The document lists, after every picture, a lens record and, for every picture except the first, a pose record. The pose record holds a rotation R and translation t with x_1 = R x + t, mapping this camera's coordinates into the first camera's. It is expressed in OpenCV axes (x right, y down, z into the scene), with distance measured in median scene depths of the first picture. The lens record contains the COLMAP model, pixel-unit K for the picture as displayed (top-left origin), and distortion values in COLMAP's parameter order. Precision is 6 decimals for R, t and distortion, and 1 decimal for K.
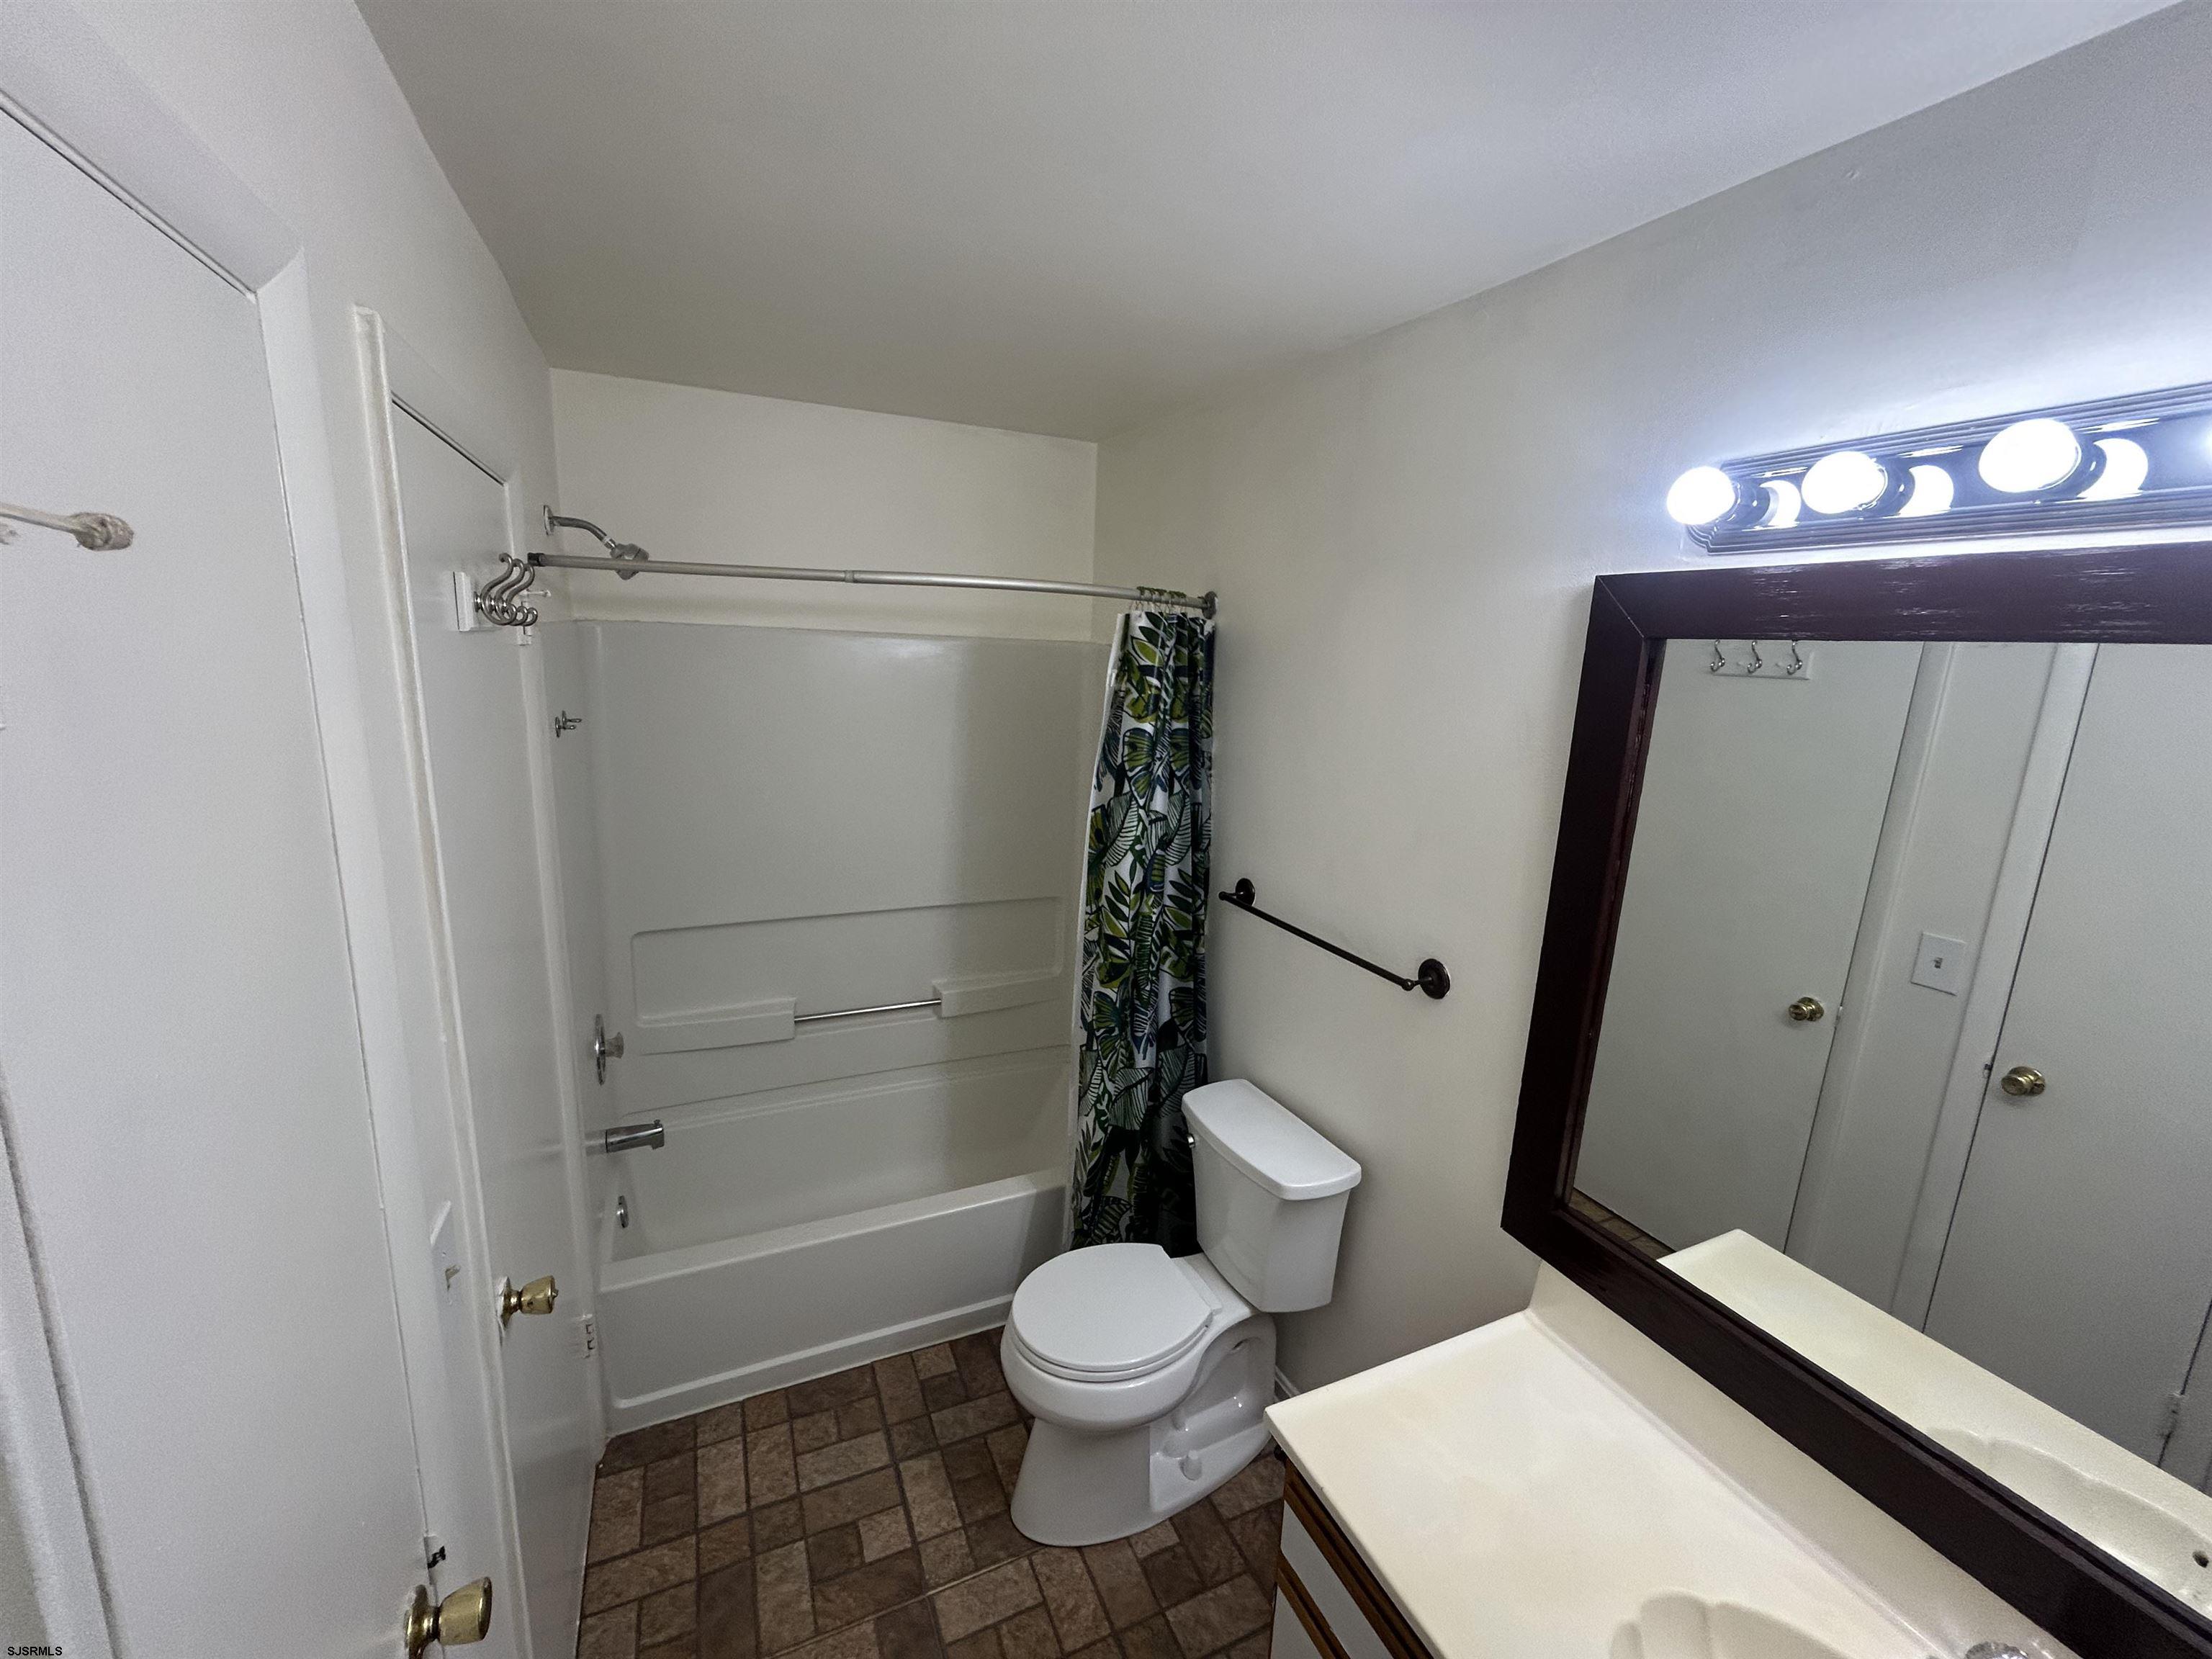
lens RADIAL K [[896.7, 0, 1097.9], [0, 896.7, 823.8], [0, 0, 1]] dist [-0.001296, -0.000134]
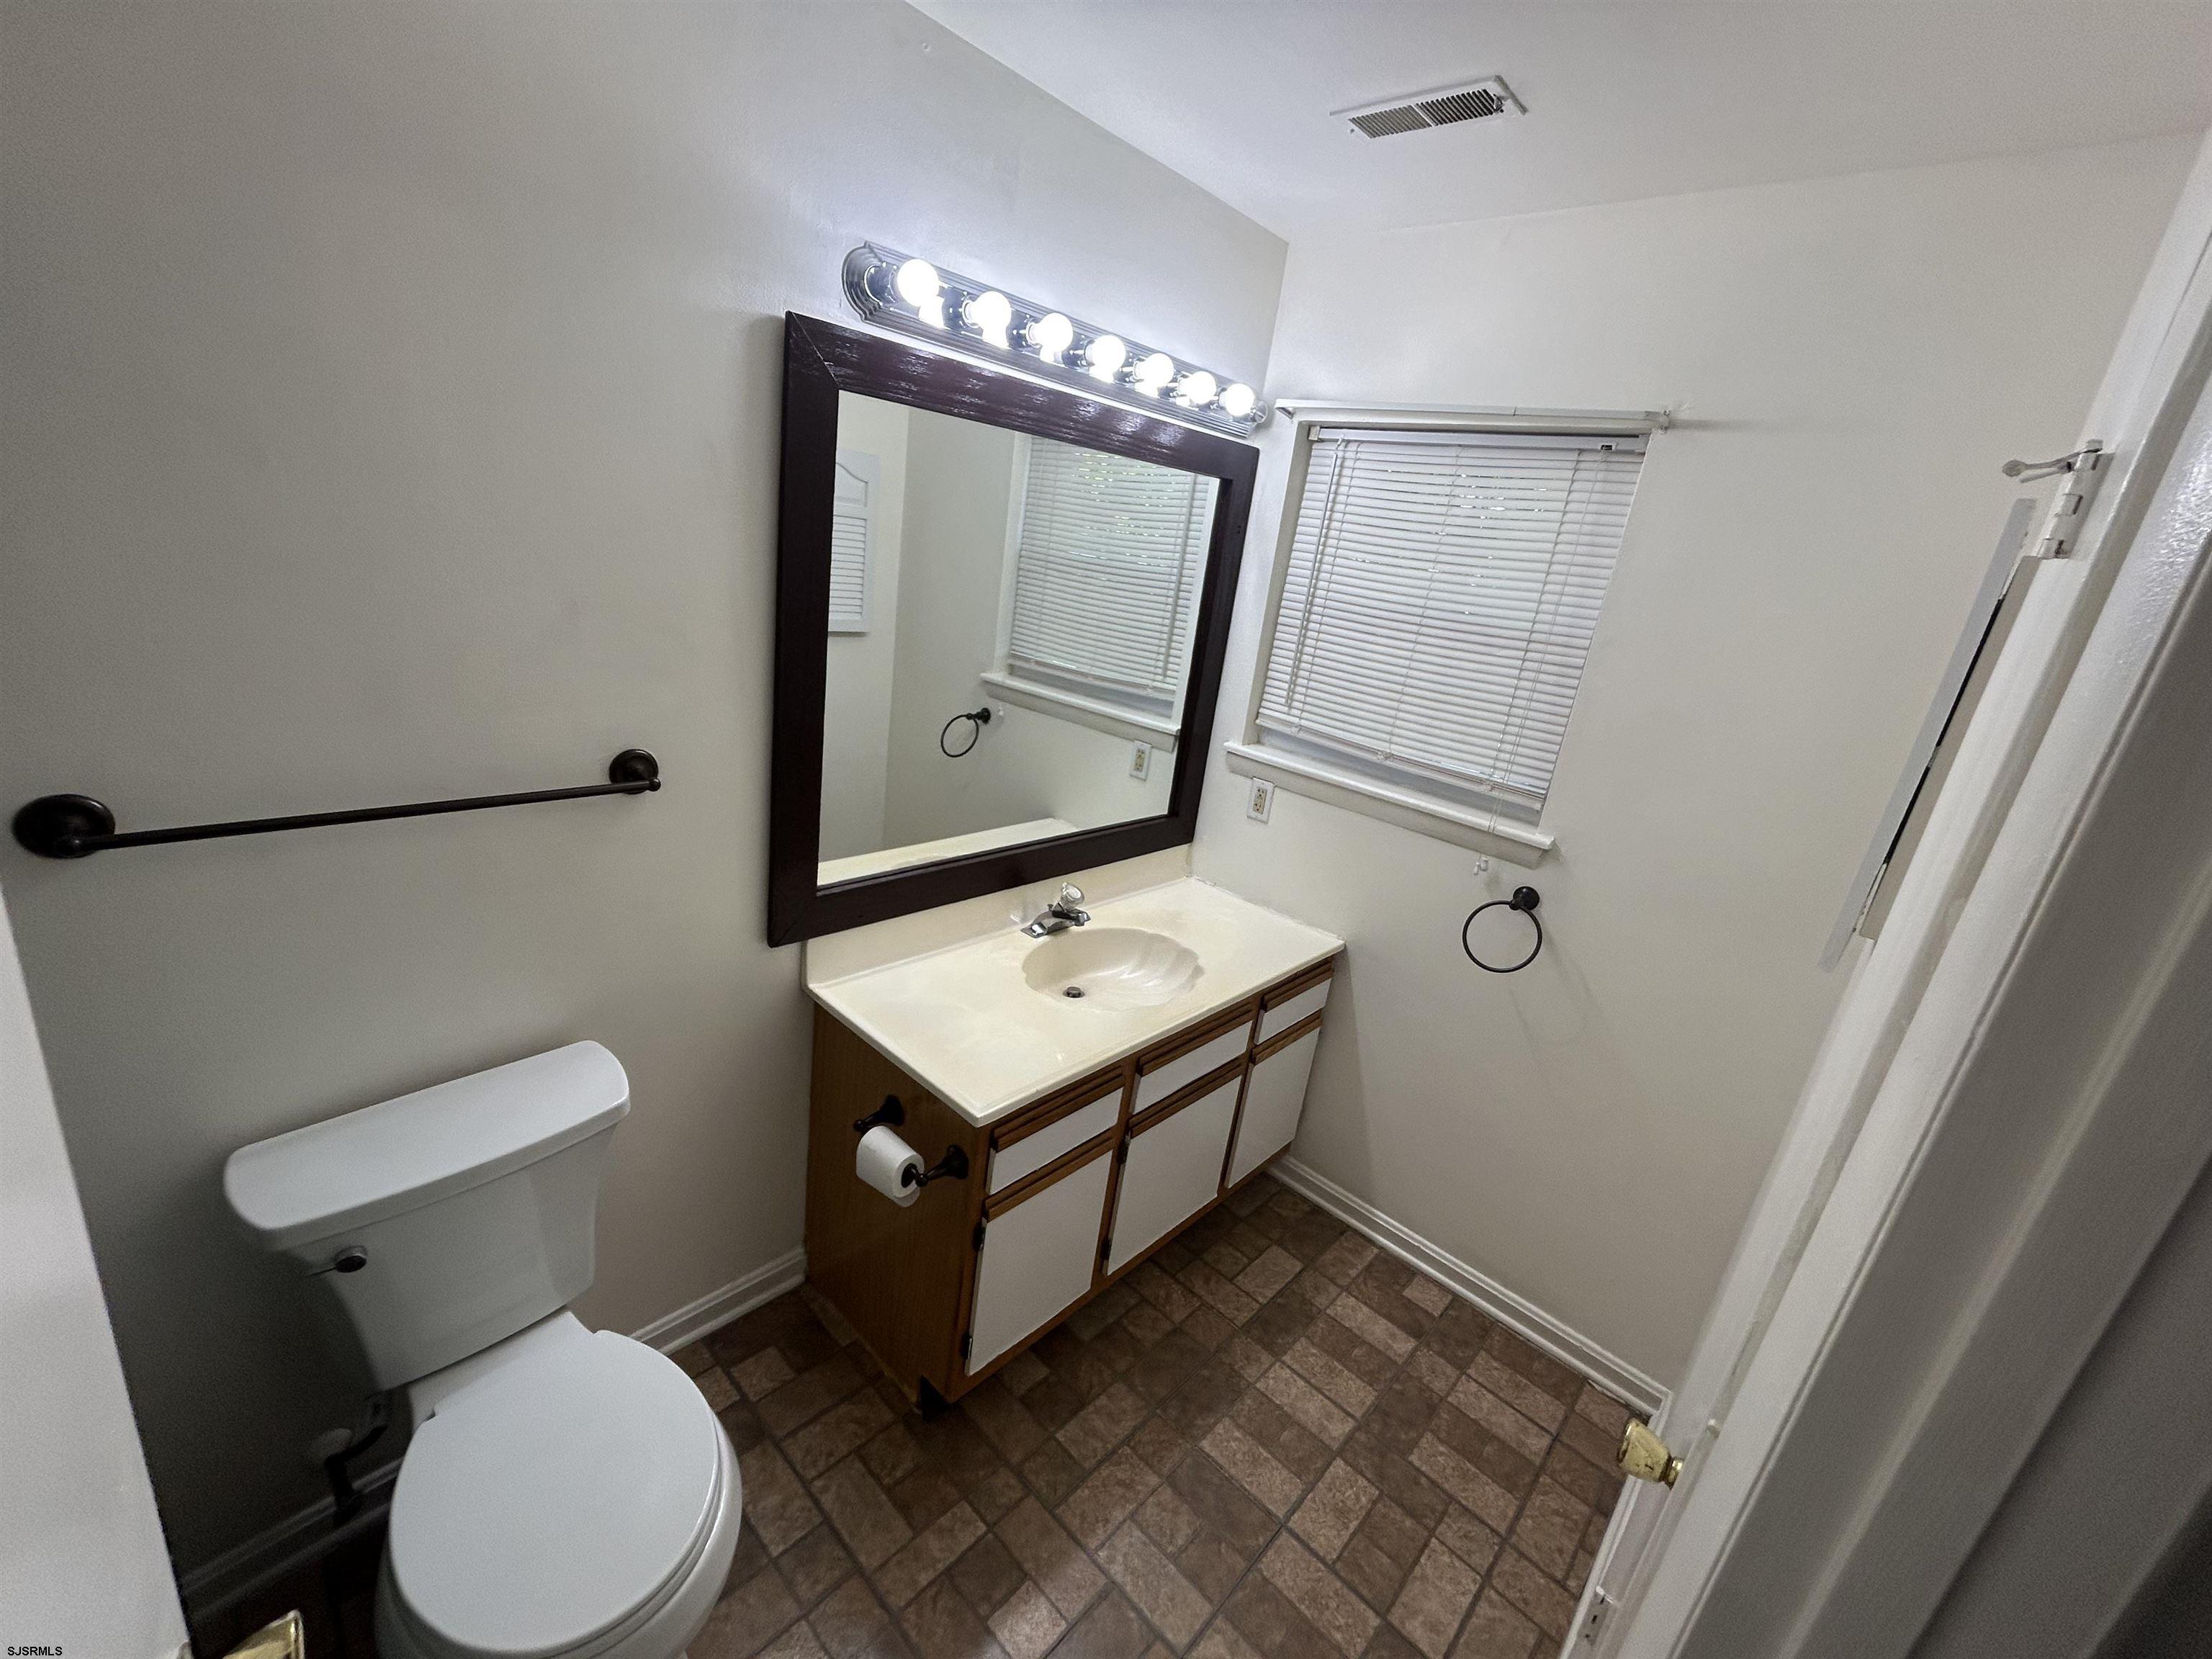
lens RADIAL K [[896.7, 0, 1097.9], [0, 896.7, 823.8], [0, 0, 1]] dist [-0.001296, -0.000134]
pose [[-0.384362, -0.355303, 0.852071, -0.686604], [0.032900, 0.917114, 0.397266, -0.132313], [-0.922596, 0.180726, -0.340814, 1.137778]]
